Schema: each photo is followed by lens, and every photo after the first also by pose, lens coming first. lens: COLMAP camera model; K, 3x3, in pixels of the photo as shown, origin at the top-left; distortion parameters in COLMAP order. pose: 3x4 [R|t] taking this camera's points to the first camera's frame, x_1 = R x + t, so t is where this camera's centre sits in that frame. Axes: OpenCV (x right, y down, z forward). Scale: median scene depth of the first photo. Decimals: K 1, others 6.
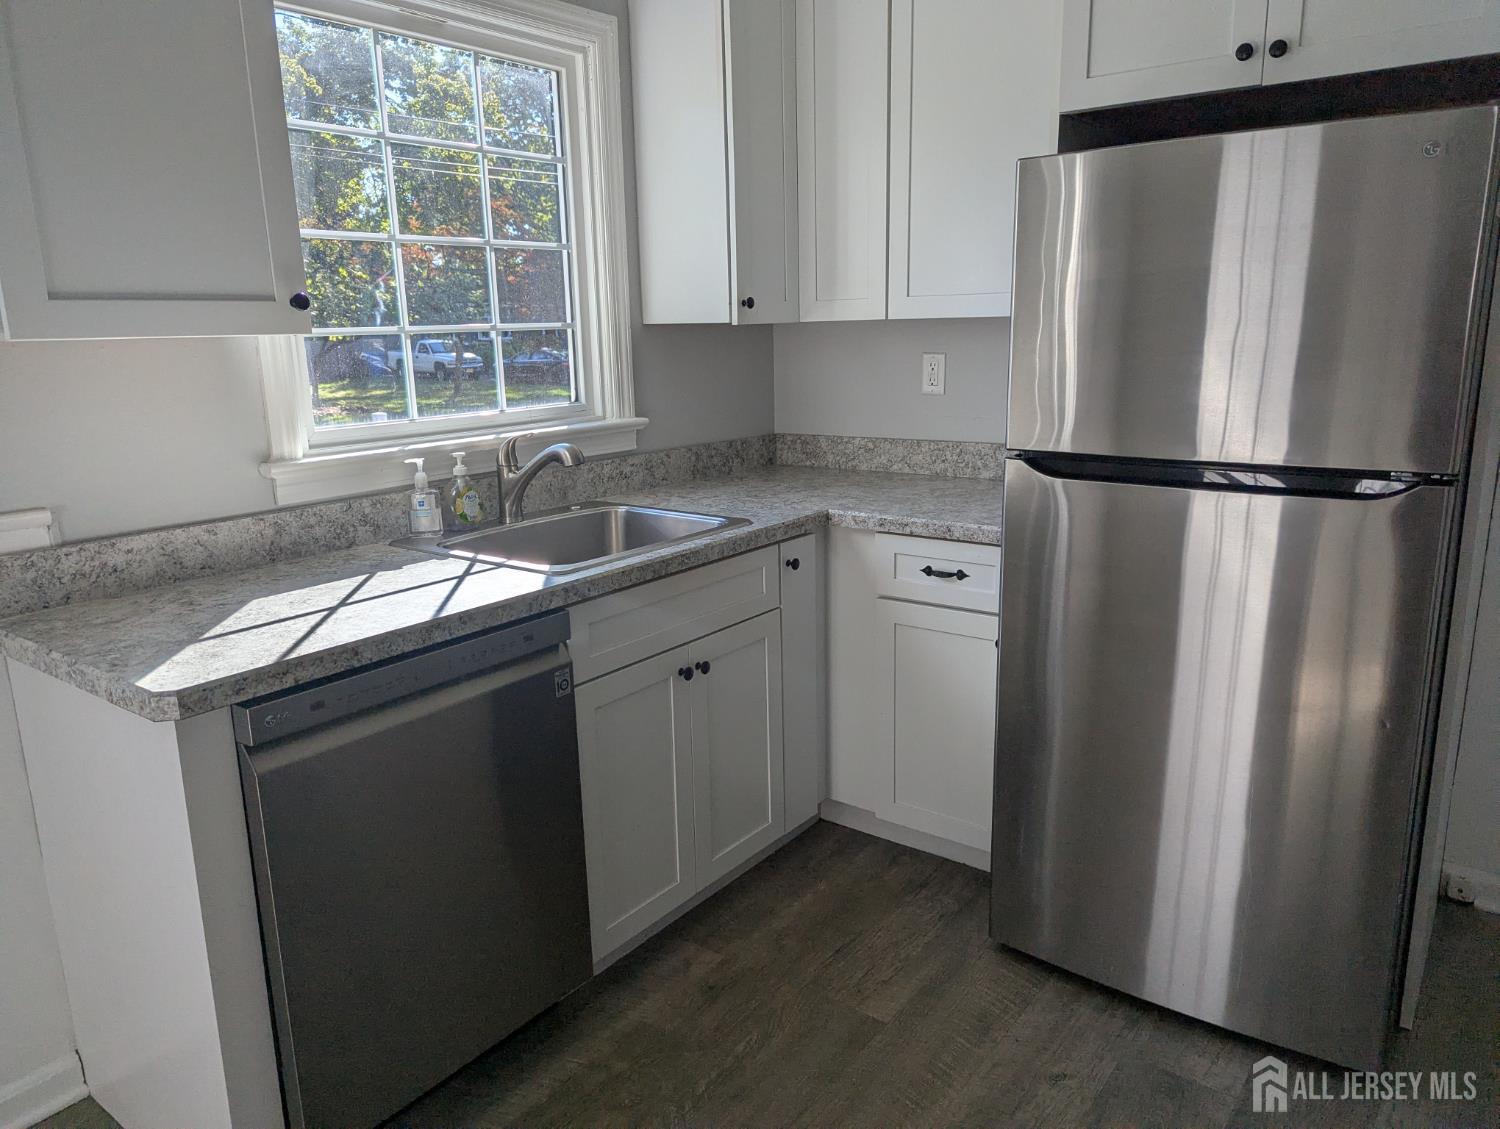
lens RADIAL K [[1051.7, 0, 750.4], [0, 1051.7, 561.8], [0, 0, 1]] dist [0.036752, -0.009243]
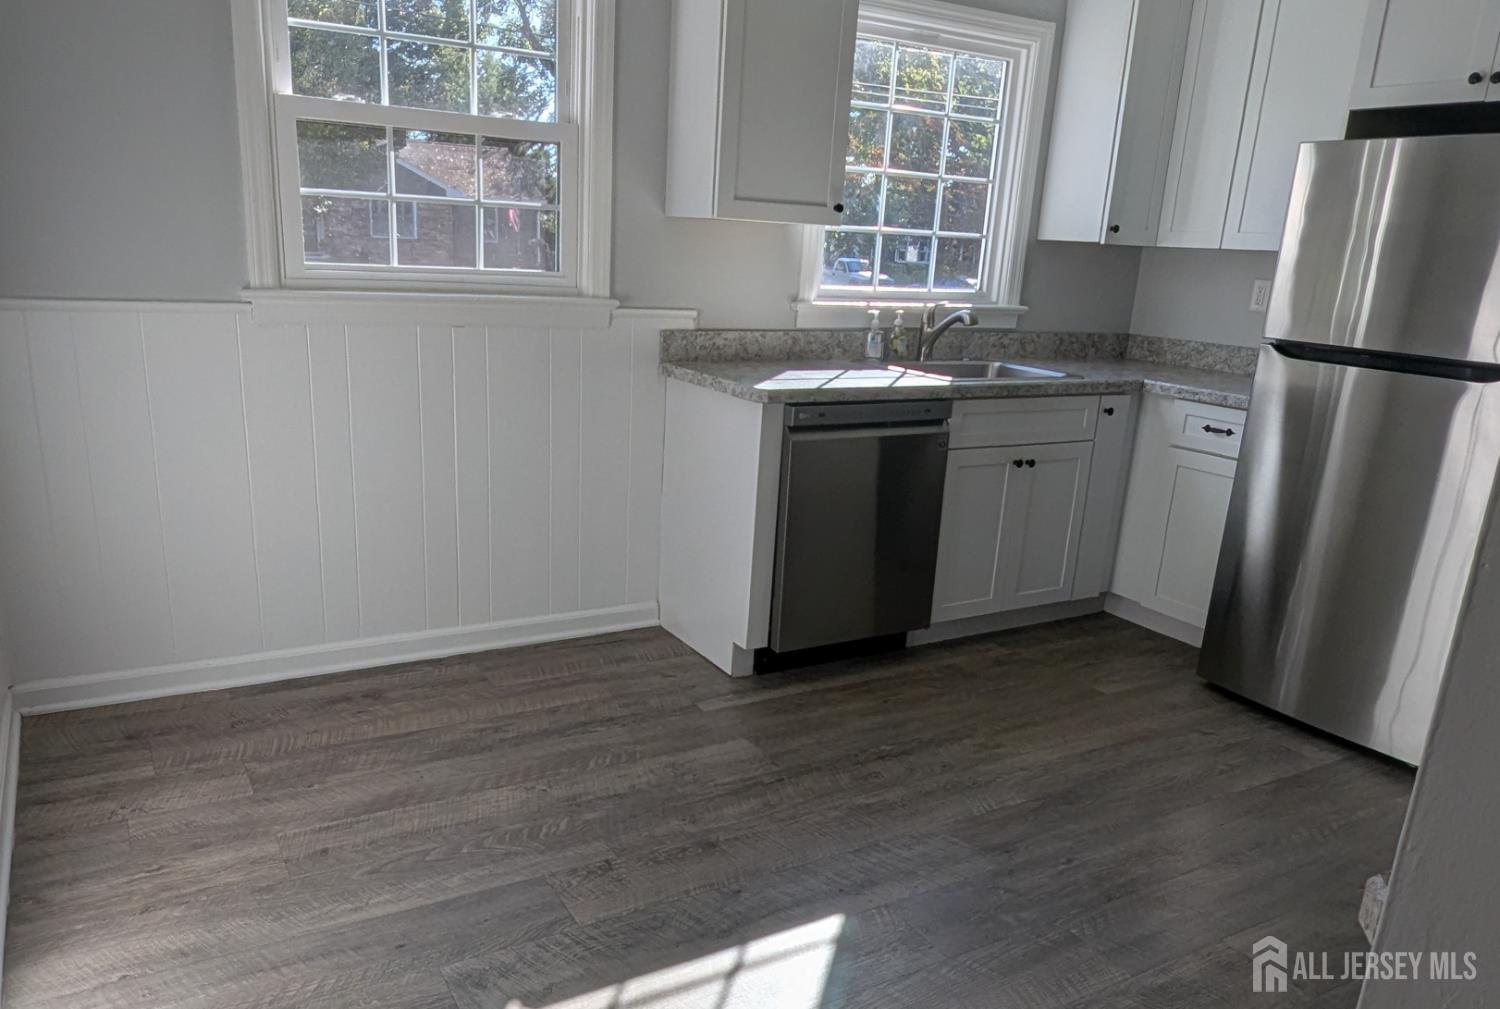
lens RADIAL K [[1114.1, 0, 731.5], [0, 1114.1, 576.0], [0, 0, 1]] dist [0.028155, -0.020283]
pose [[0.924630, 0.176996, -0.337242, 0.123935], [-0.155849, 0.983762, 0.089015, 0.175110], [0.347521, -0.029747, 0.937200, -0.660142]]
